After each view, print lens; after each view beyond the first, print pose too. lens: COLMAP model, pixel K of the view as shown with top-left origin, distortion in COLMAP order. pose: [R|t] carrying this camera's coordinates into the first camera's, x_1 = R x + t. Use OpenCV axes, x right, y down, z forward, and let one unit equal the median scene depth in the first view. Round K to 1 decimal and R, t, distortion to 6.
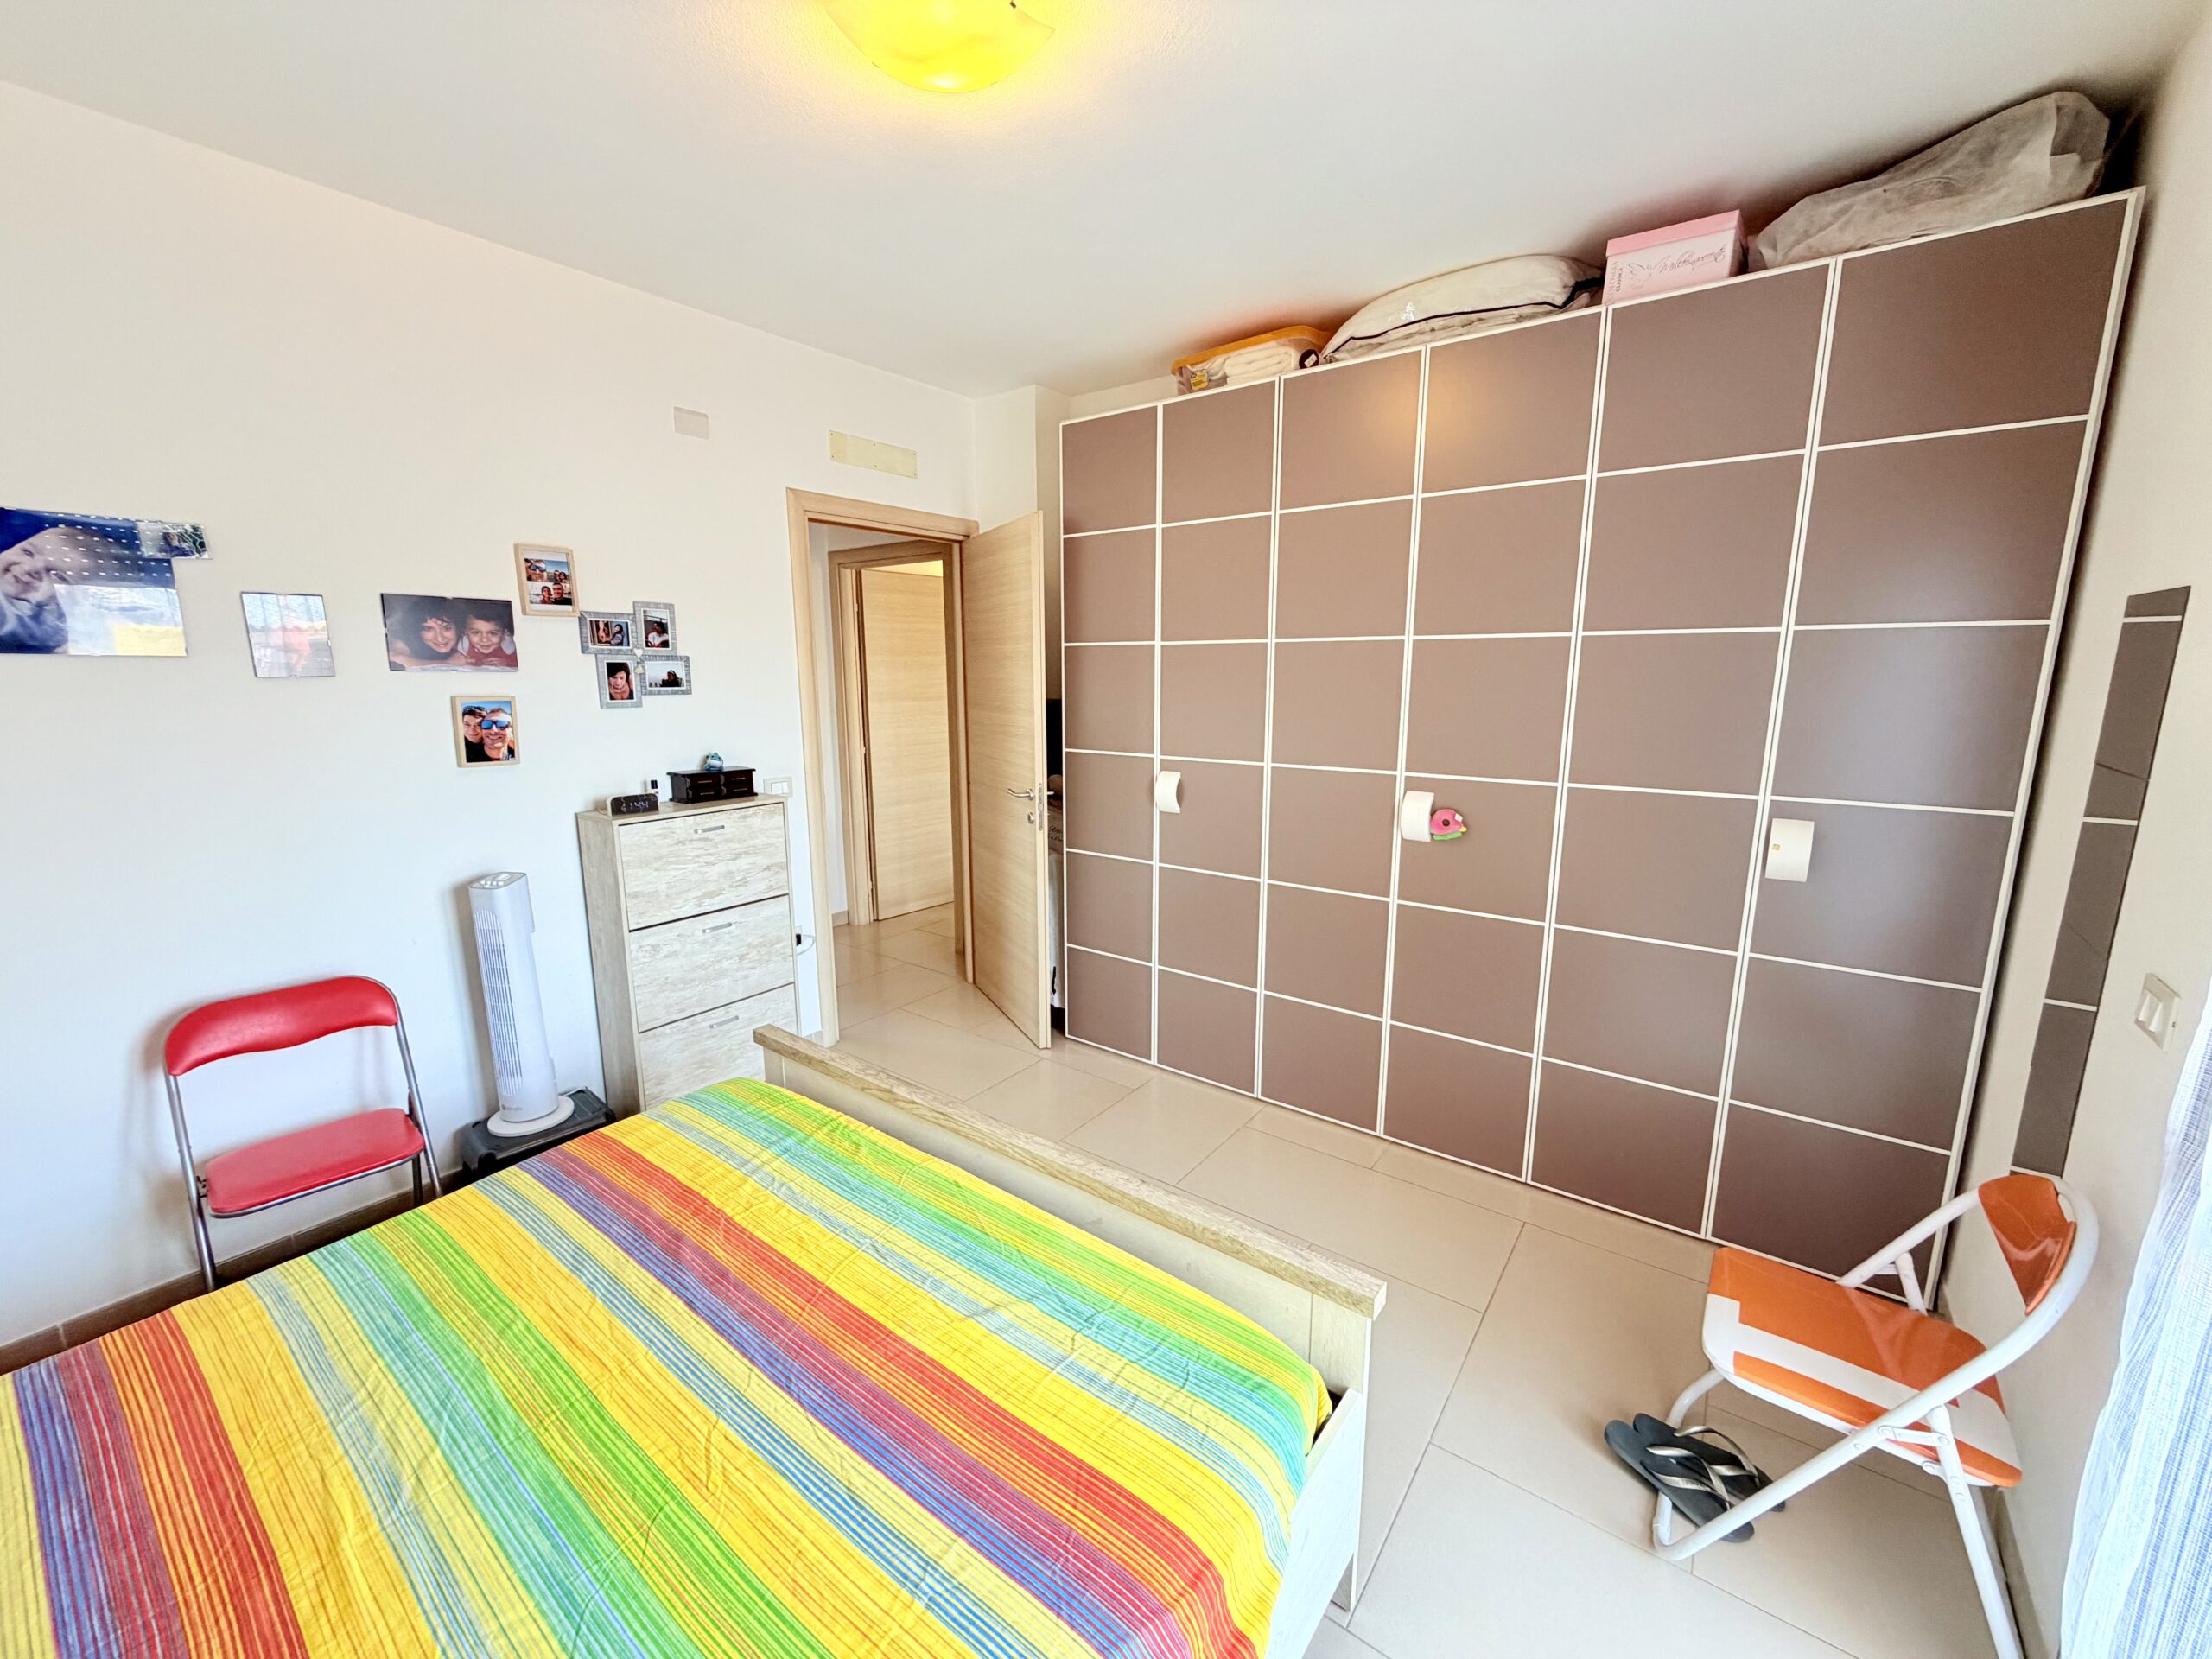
lens RADIAL K [[881.1, 0, 1102.1], [0, 881.1, 831.1], [0, 0, 1]] dist [-0.000814, 0.000011]
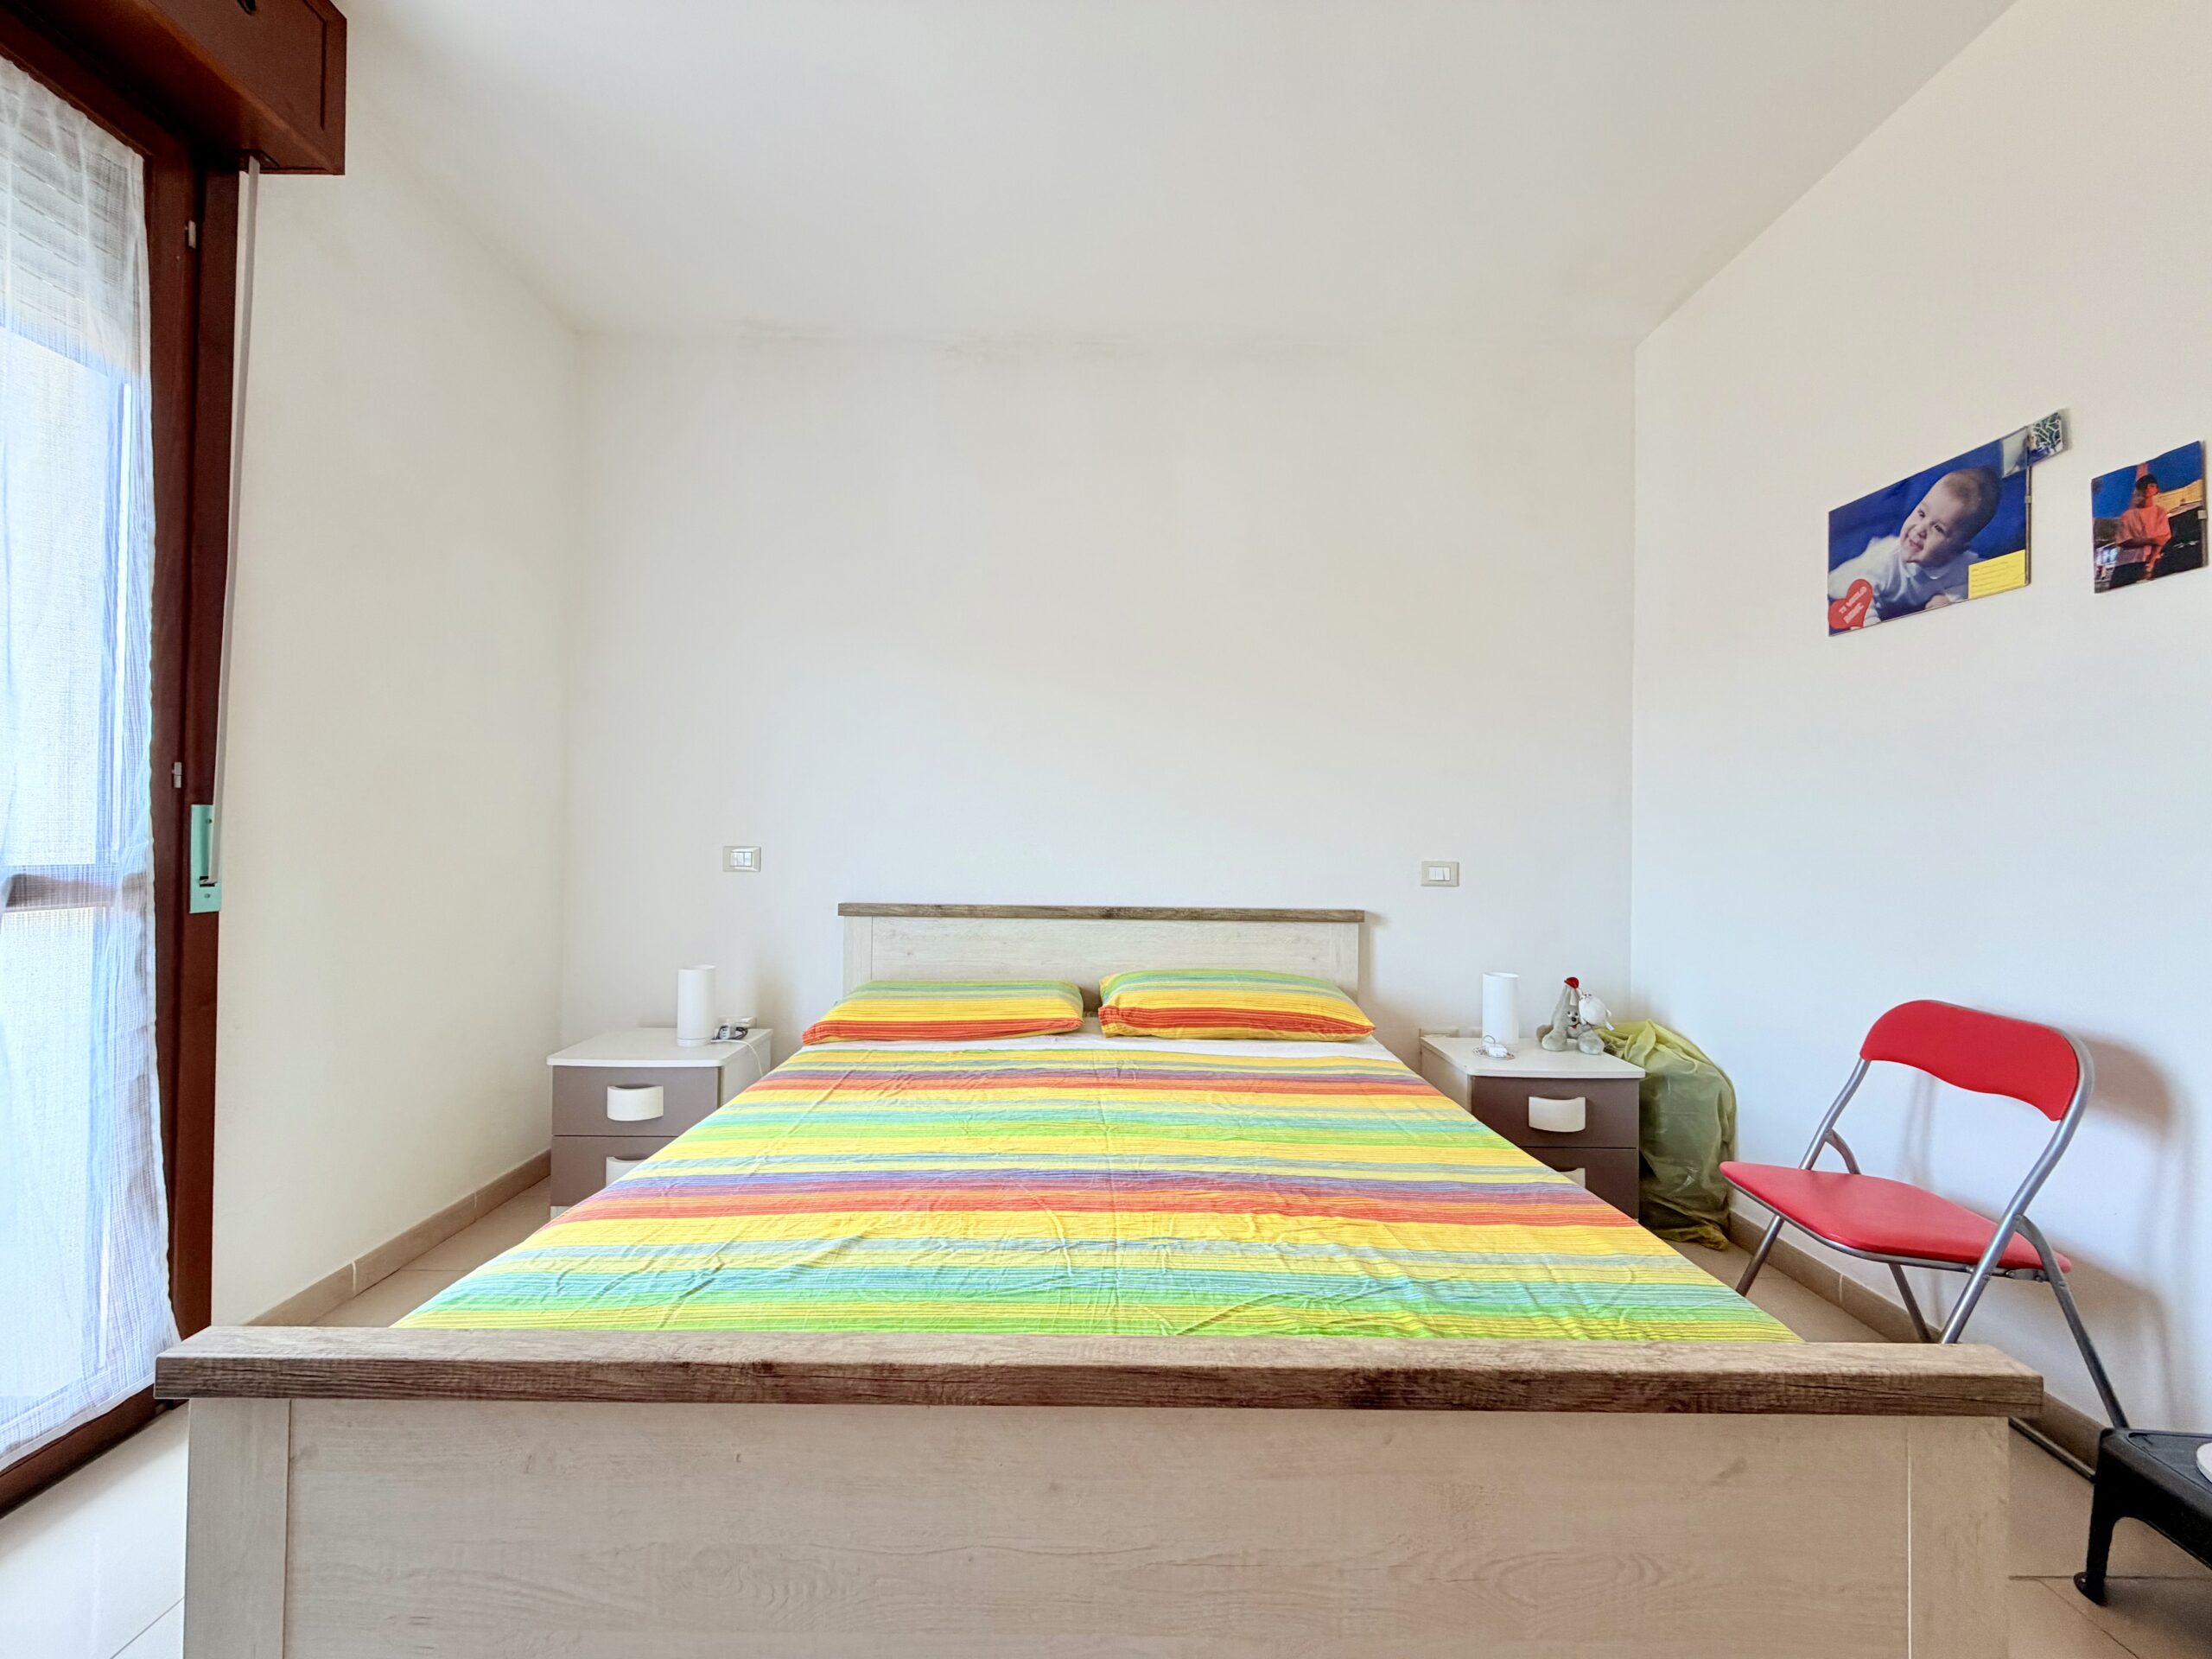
lens RADIAL K [[881.1, 0, 1109.9], [0, 881.1, 830.1], [0, 0, 1]] dist [-0.000814, 0.000011]
pose [[-0.794361, -0.012469, -0.607318, 0.135016], [-0.118236, 0.983841, 0.134451, 0.016758], [0.595828, 0.178609, -0.783000, 1.300326]]
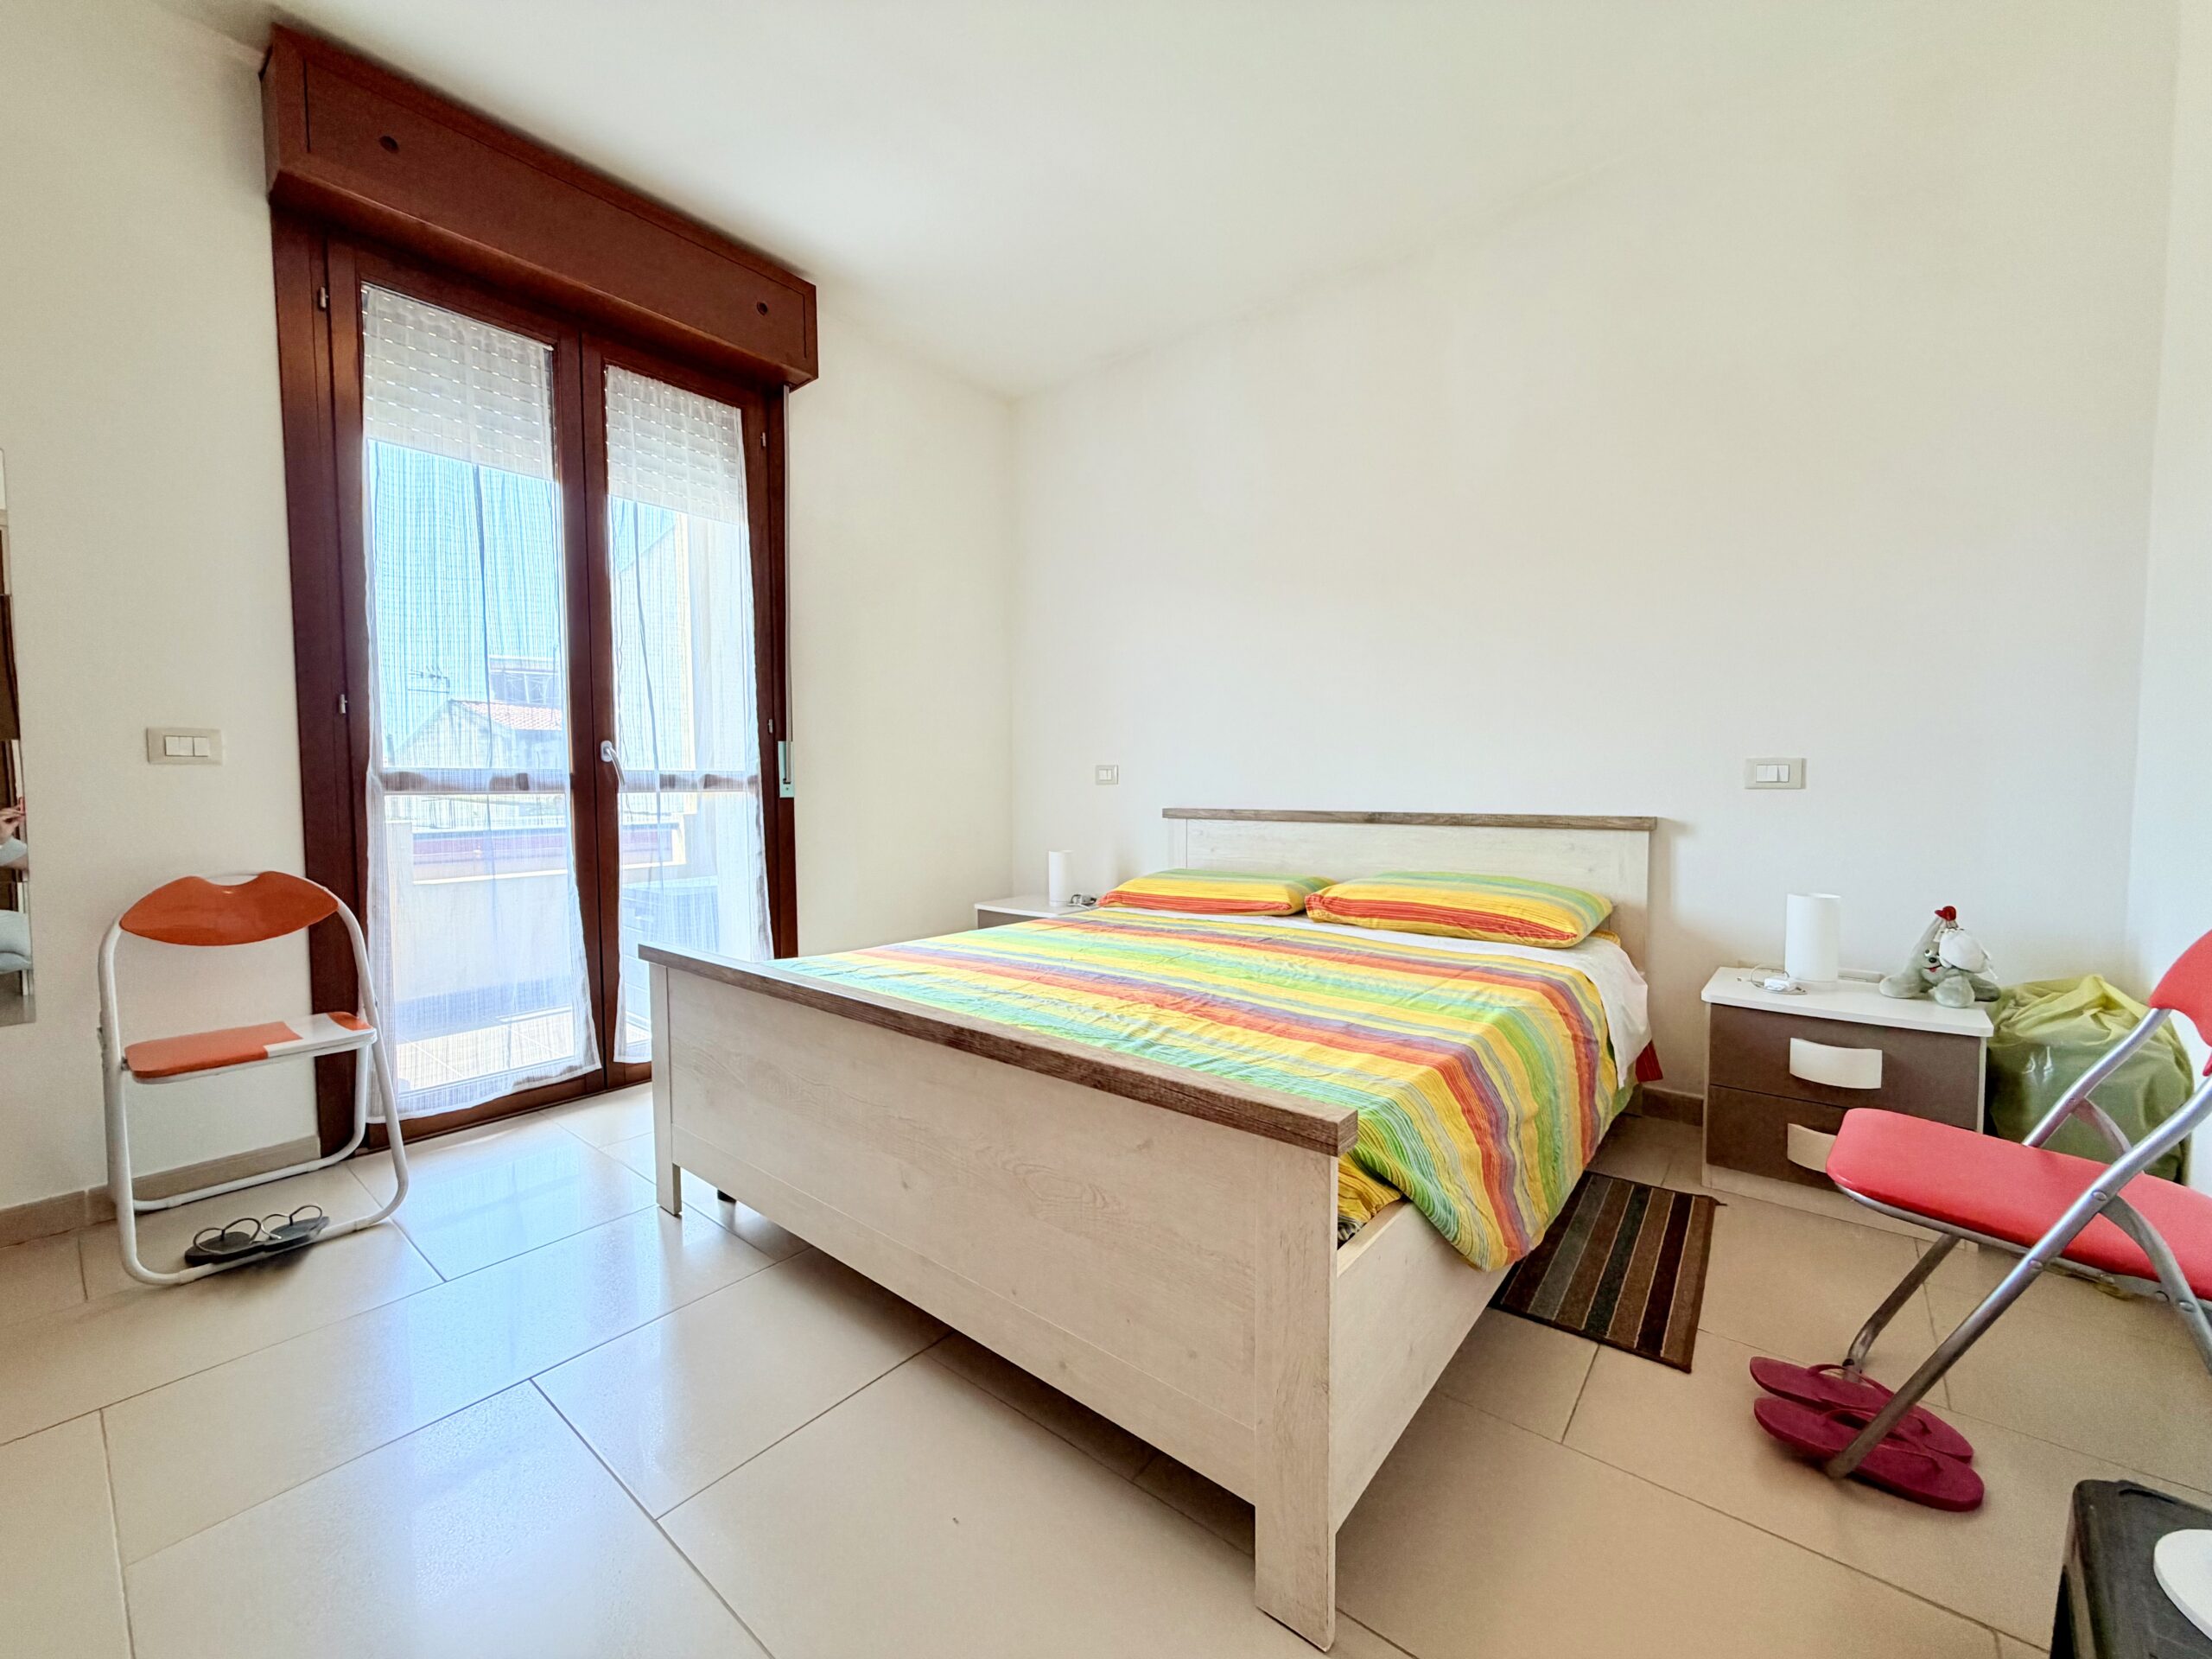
lens RADIAL K [[881.1, 0, 1105.4], [0, 881.1, 830.9], [0, 0, 1]] dist [-0.000814, 0.000011]
pose [[-0.999129, 0.007699, 0.041002, -0.376344], [0.017041, 0.972405, 0.232676, 0.001779], [-0.038080, 0.233172, -0.971690, 1.733224]]
